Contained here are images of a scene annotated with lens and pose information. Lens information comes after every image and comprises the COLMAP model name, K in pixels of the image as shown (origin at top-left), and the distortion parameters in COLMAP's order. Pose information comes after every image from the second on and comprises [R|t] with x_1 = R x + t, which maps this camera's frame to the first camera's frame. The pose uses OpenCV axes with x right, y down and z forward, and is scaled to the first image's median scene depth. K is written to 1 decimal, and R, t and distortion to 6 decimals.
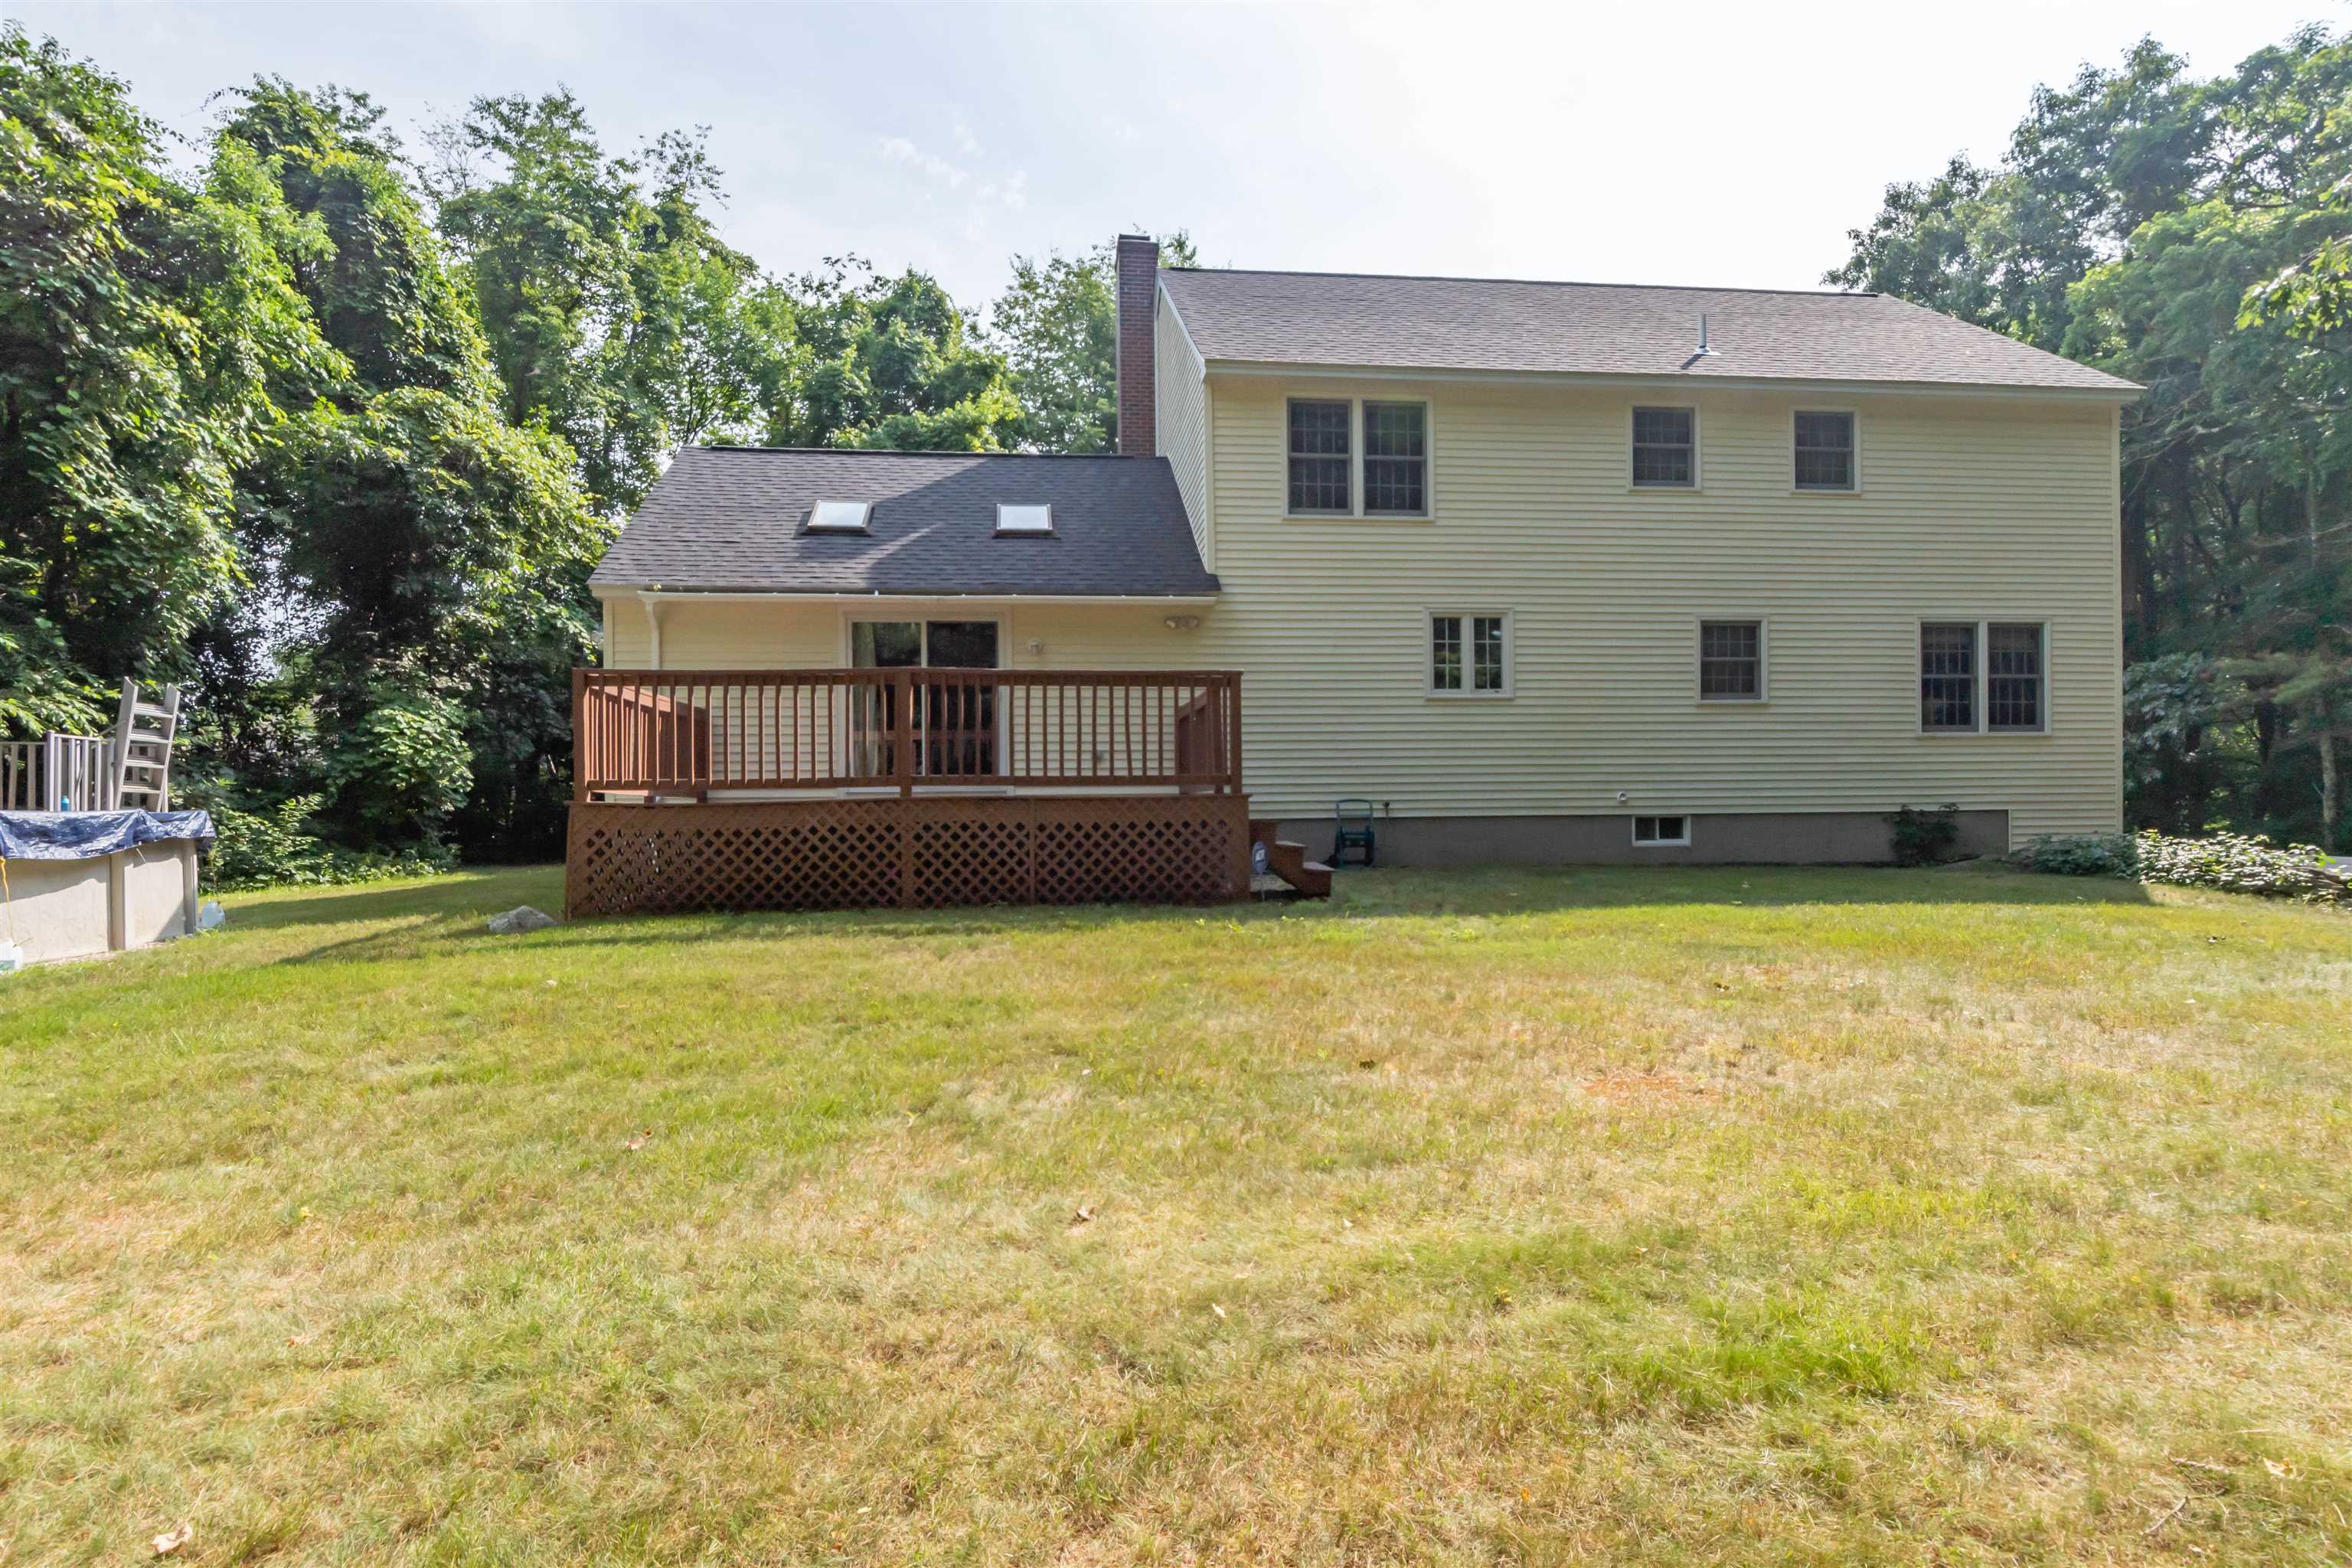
lens RADIAL K [[1243.3, 0, 1163.0], [0, 1243.3, 800.7], [0, 0, 1]] dist [0.003260, -0.000362]
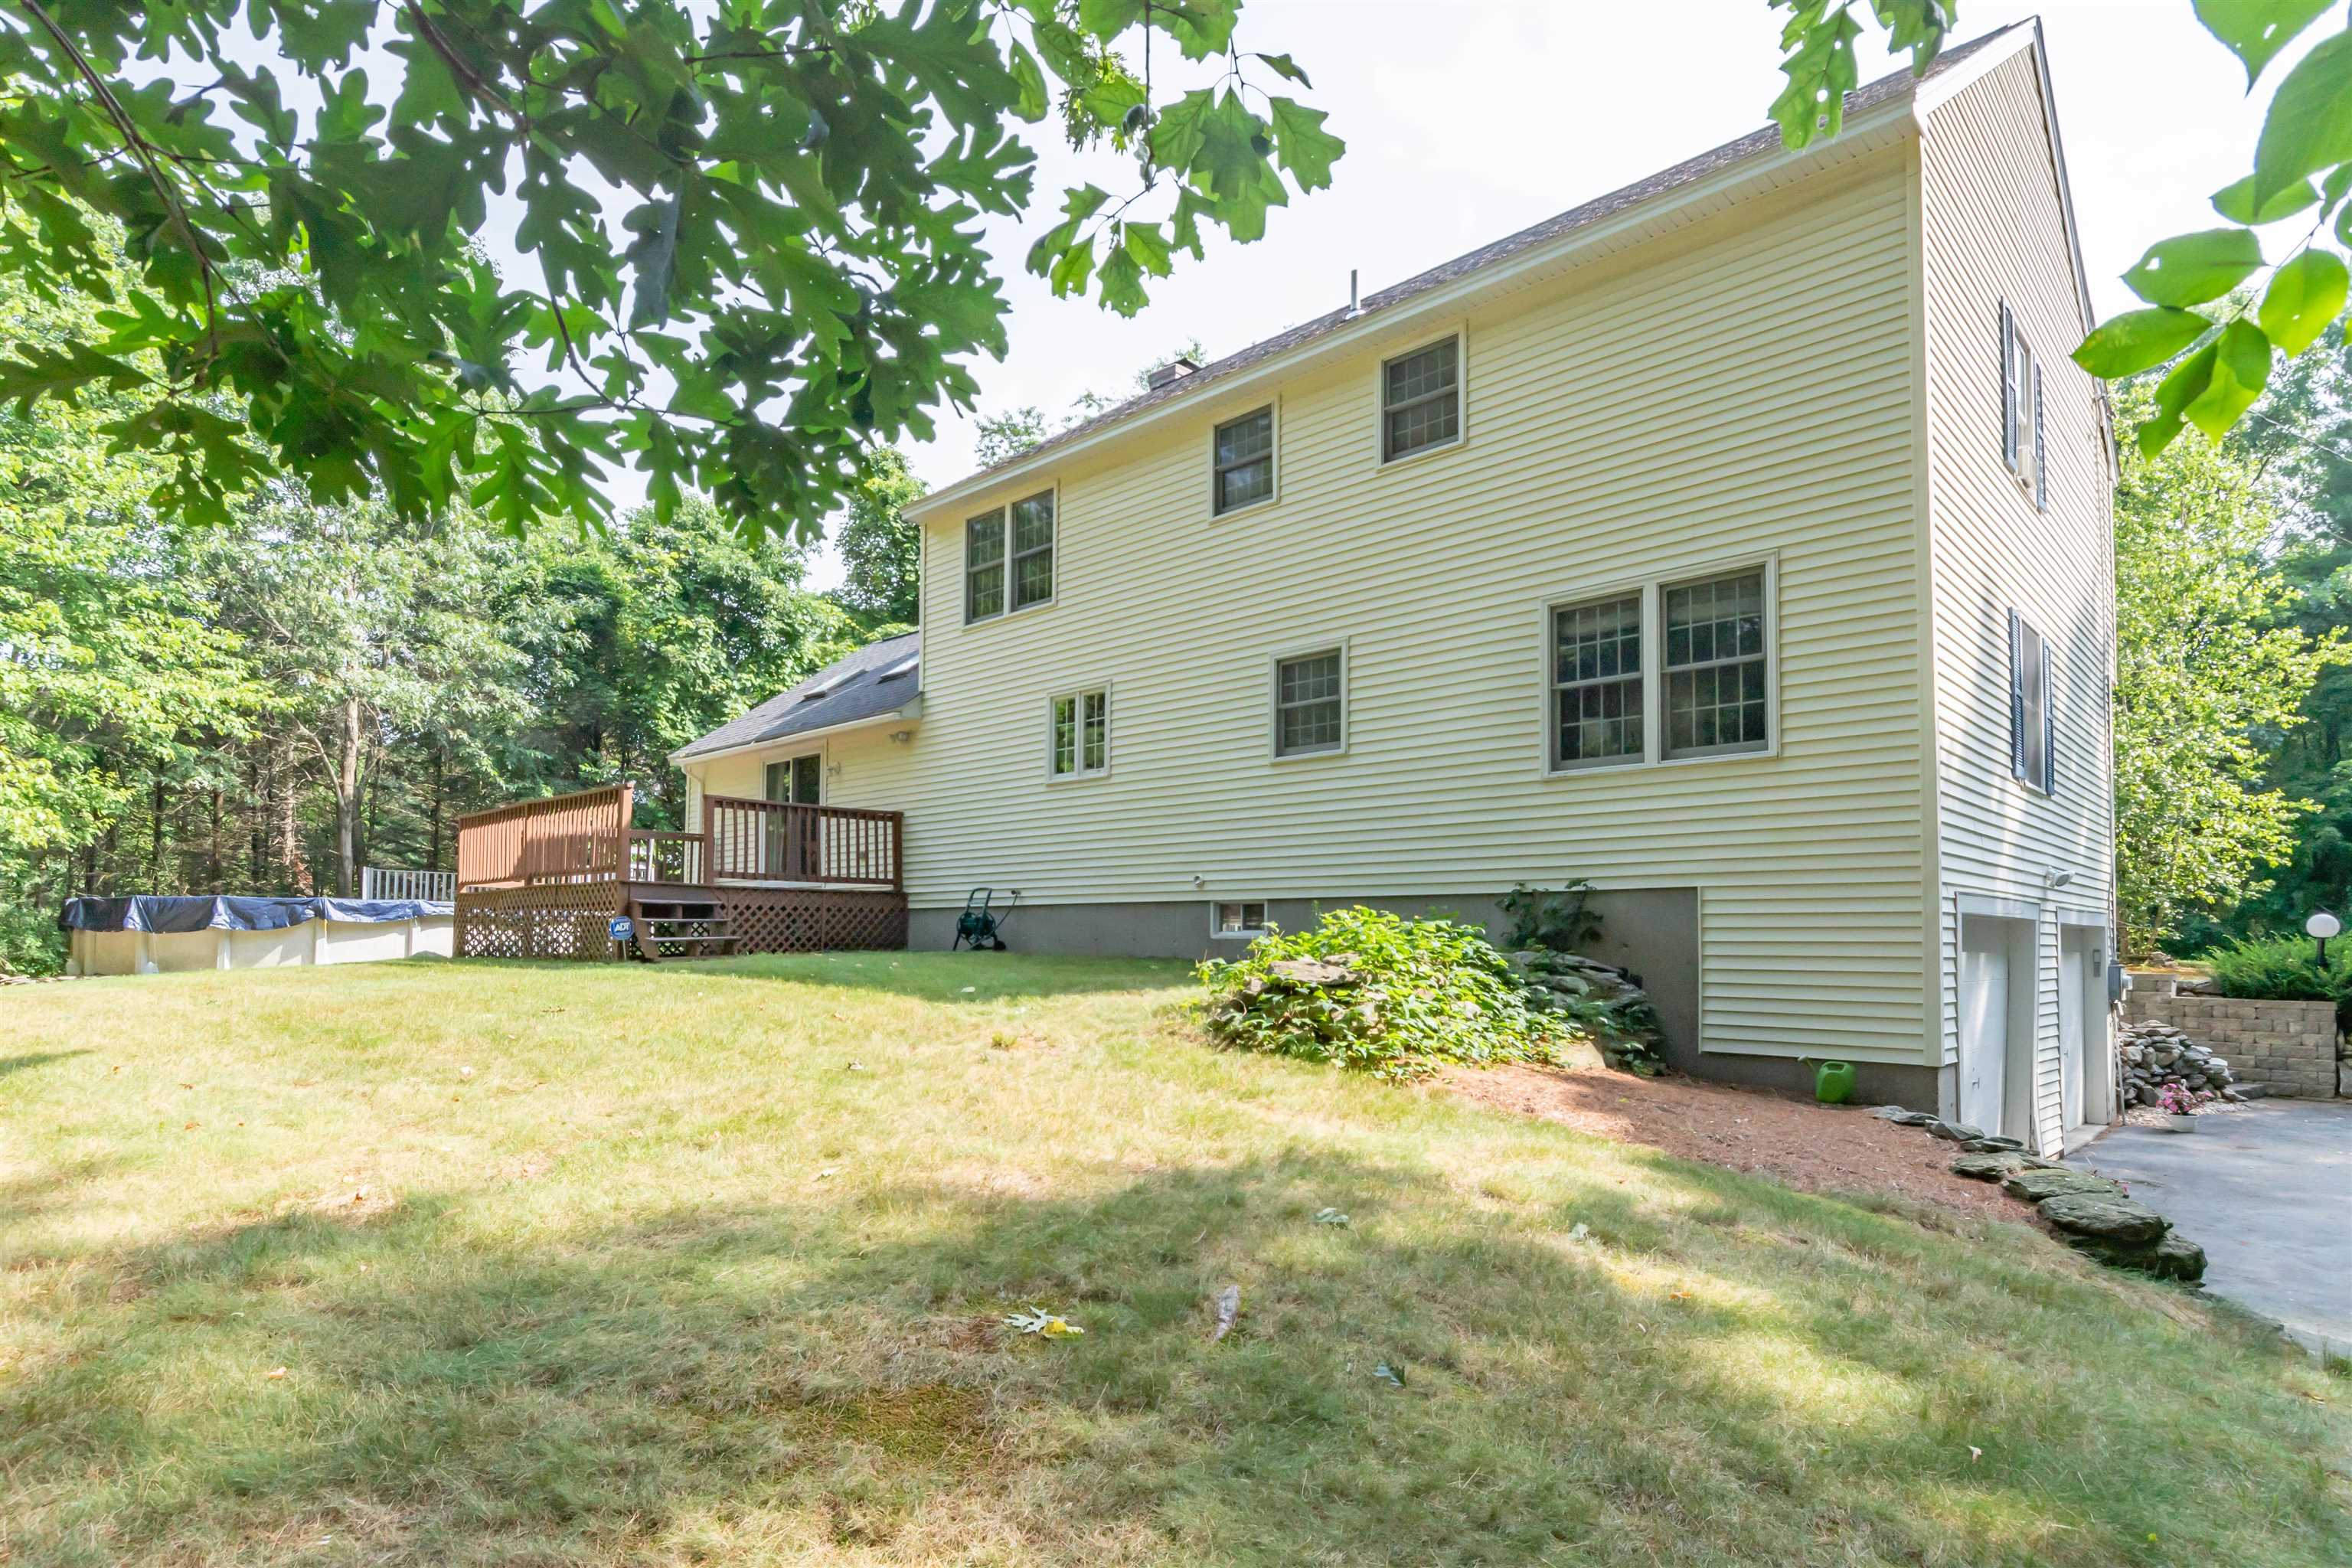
lens RADIAL K [[1242.6, 0, 1173.9], [0, 1242.6, 873.5], [0, 0, 1]] dist [0.001159, -0.000063]
pose [[0.649657, -0.028348, -0.759699, 1.001674], [-0.005247, 0.999114, -0.041769, 0.028146], [0.760209, 0.031122, 0.648932, 0.432634]]
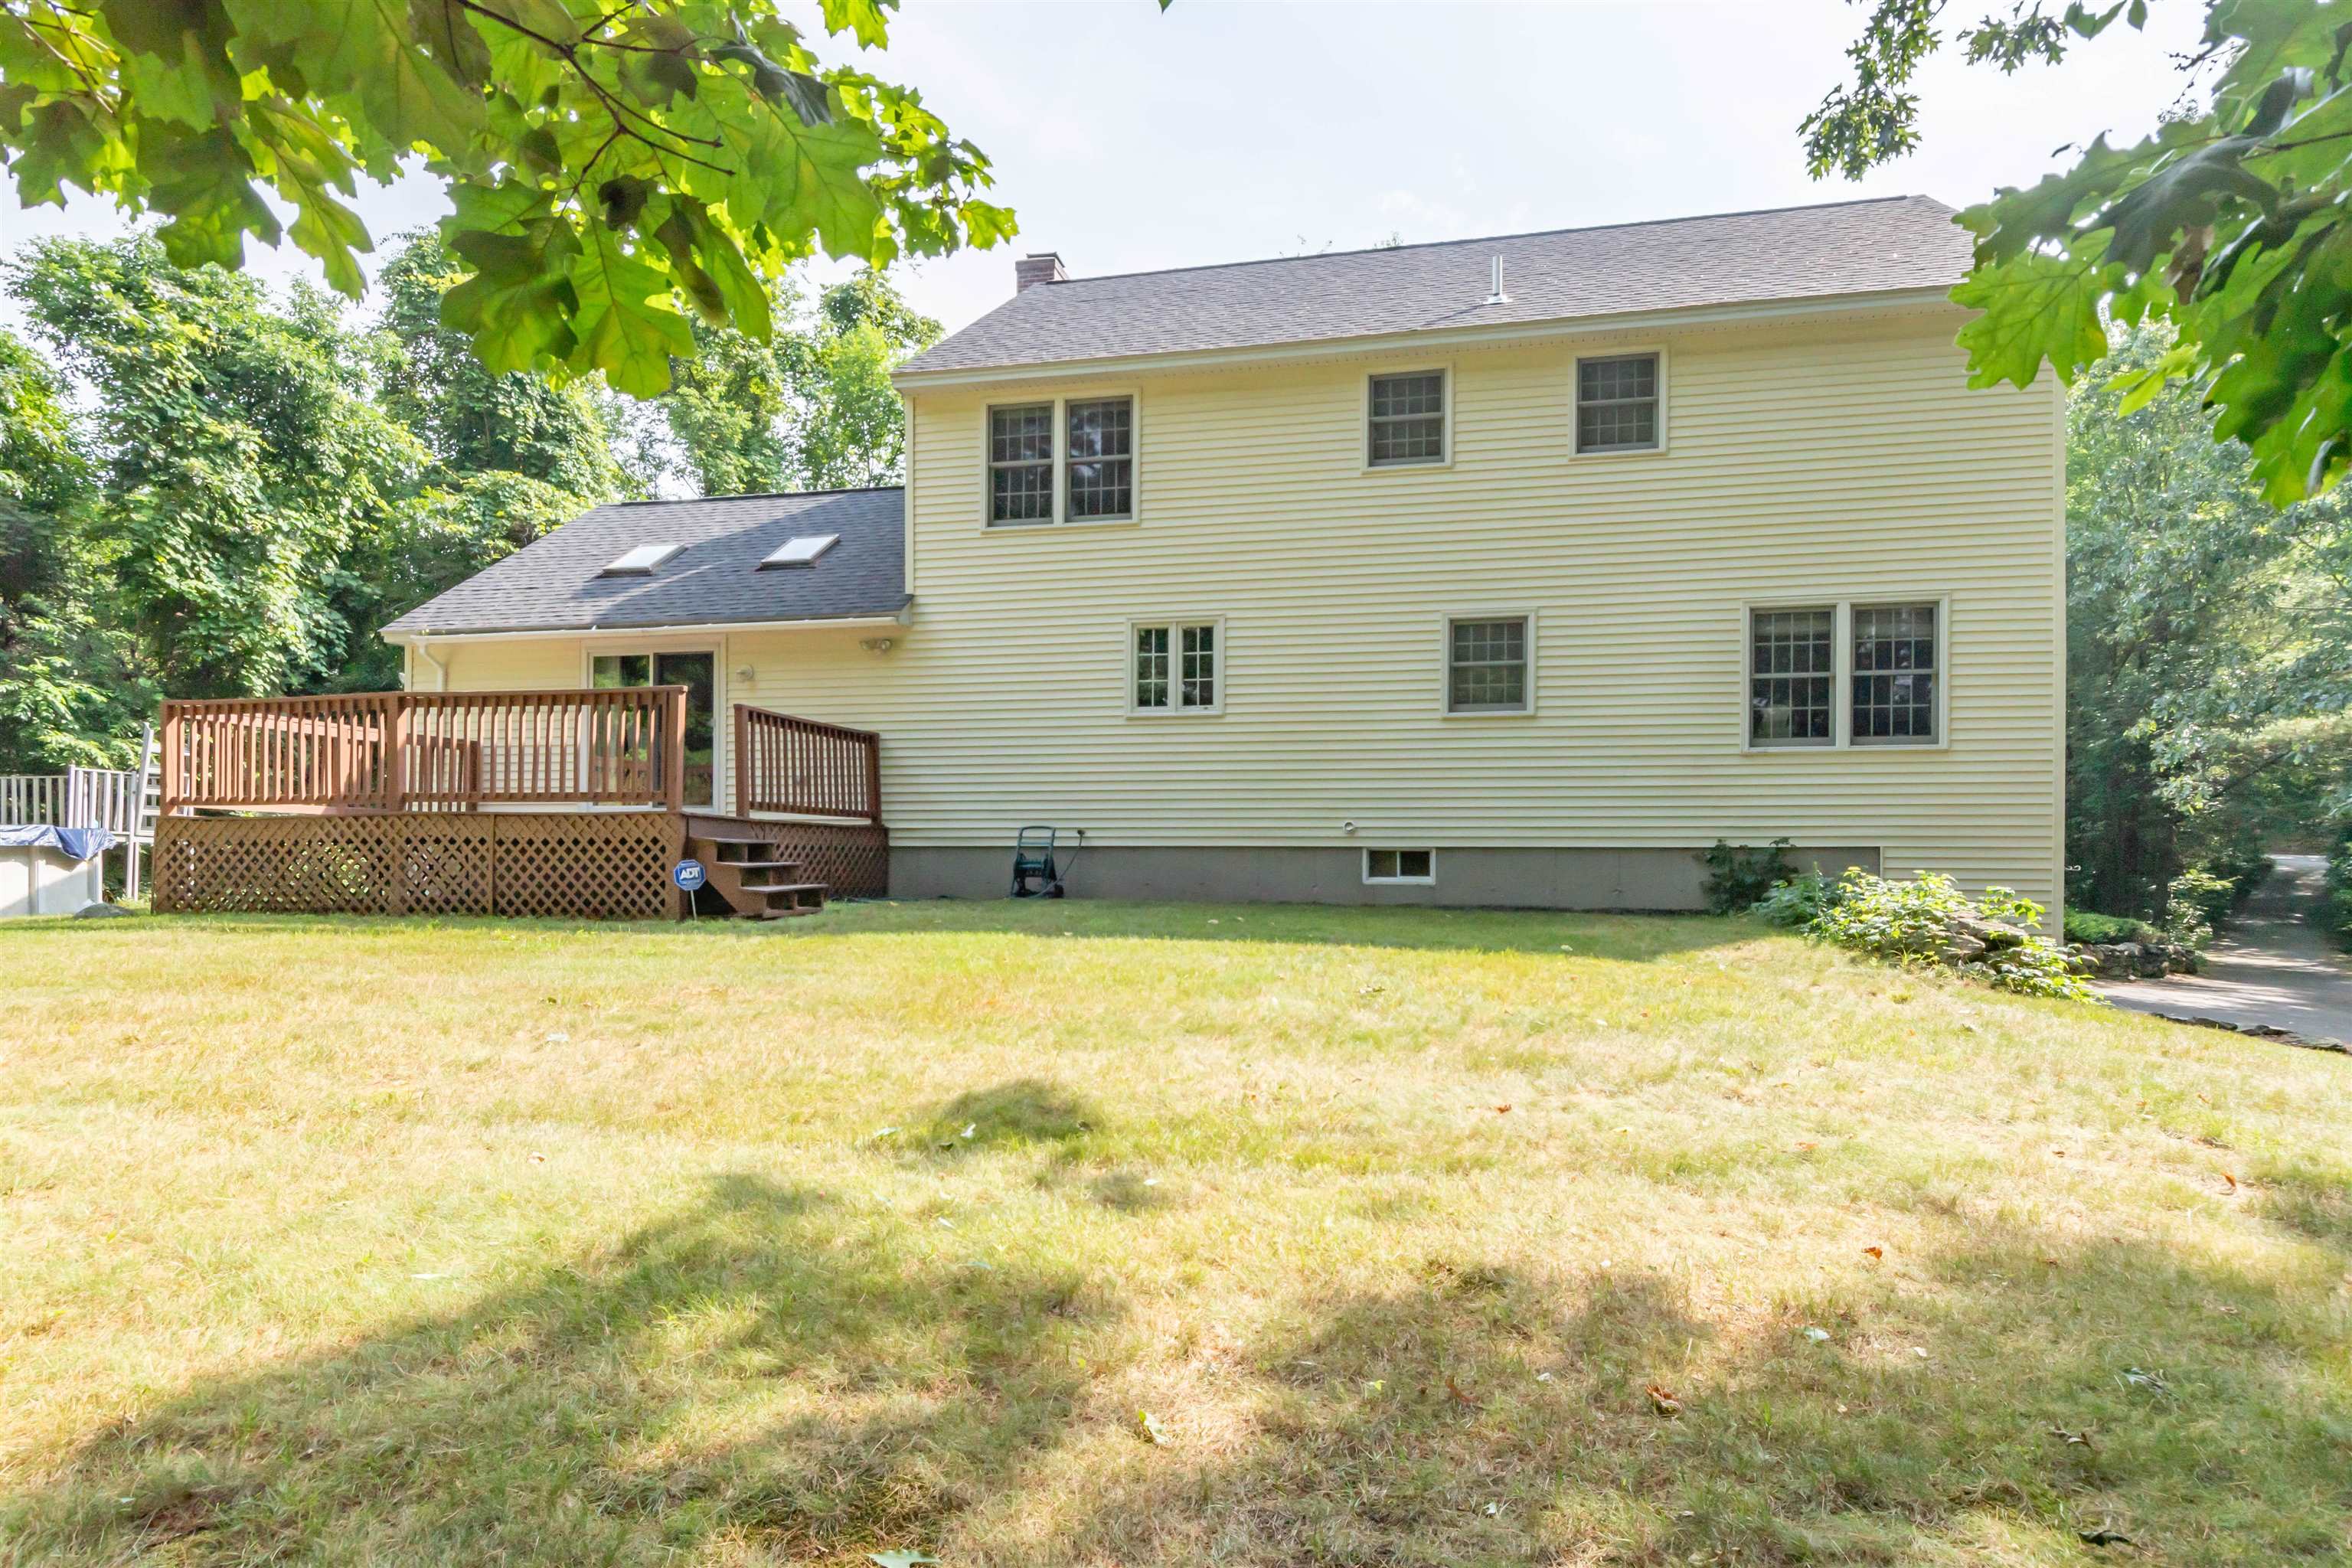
lens RADIAL K [[1284.8, 0, 1178.5], [0, 1284.8, 845.5], [0, 0, 1]] dist [0.005777, -0.000011]
pose [[0.944993, 0.010624, -0.326919, 0.547713], [-0.012040, 0.999925, -0.002309, 0.013872], [0.326869, 0.006118, 0.945050, 0.114318]]
